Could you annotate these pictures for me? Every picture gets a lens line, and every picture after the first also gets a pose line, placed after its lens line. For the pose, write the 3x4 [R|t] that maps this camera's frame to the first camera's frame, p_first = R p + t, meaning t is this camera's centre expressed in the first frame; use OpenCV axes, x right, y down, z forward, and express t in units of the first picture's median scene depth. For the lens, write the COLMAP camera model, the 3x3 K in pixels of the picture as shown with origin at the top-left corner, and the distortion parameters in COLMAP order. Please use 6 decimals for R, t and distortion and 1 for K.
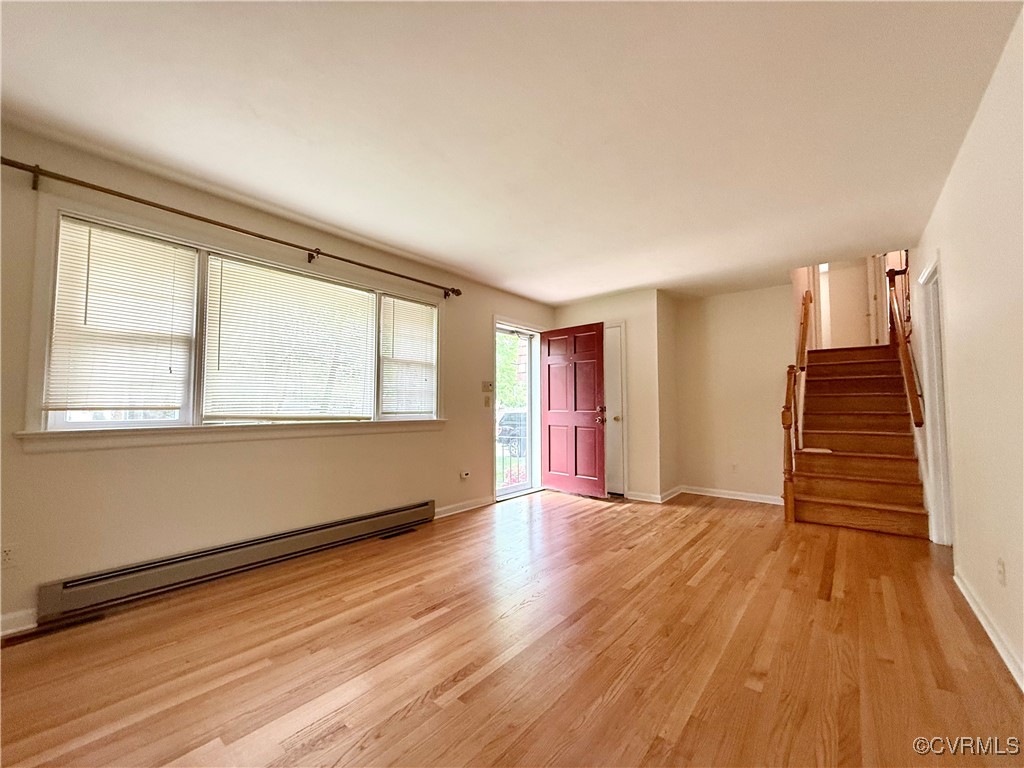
lens RADIAL K [[410.3, 0, 509.9], [0, 410.3, 386.7], [0, 0, 1]] dist [-0.001141, 0.000234]
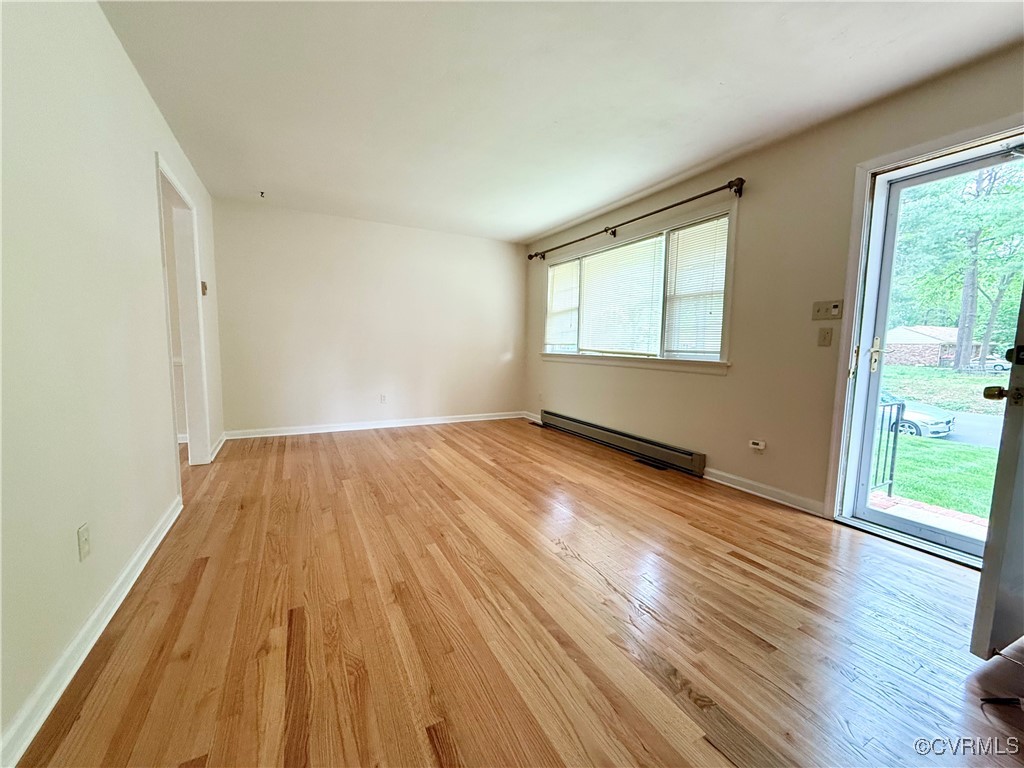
lens RADIAL K [[410.3, 0, 509.9], [0, 410.3, 386.7], [0, 0, 1]] dist [-0.001141, 0.000234]
pose [[-0.384620, 0.086829, -0.918982, 0.829102], [0.026500, 0.996194, 0.083033, 0.059985], [0.922695, 0.007583, -0.385457, 1.075143]]
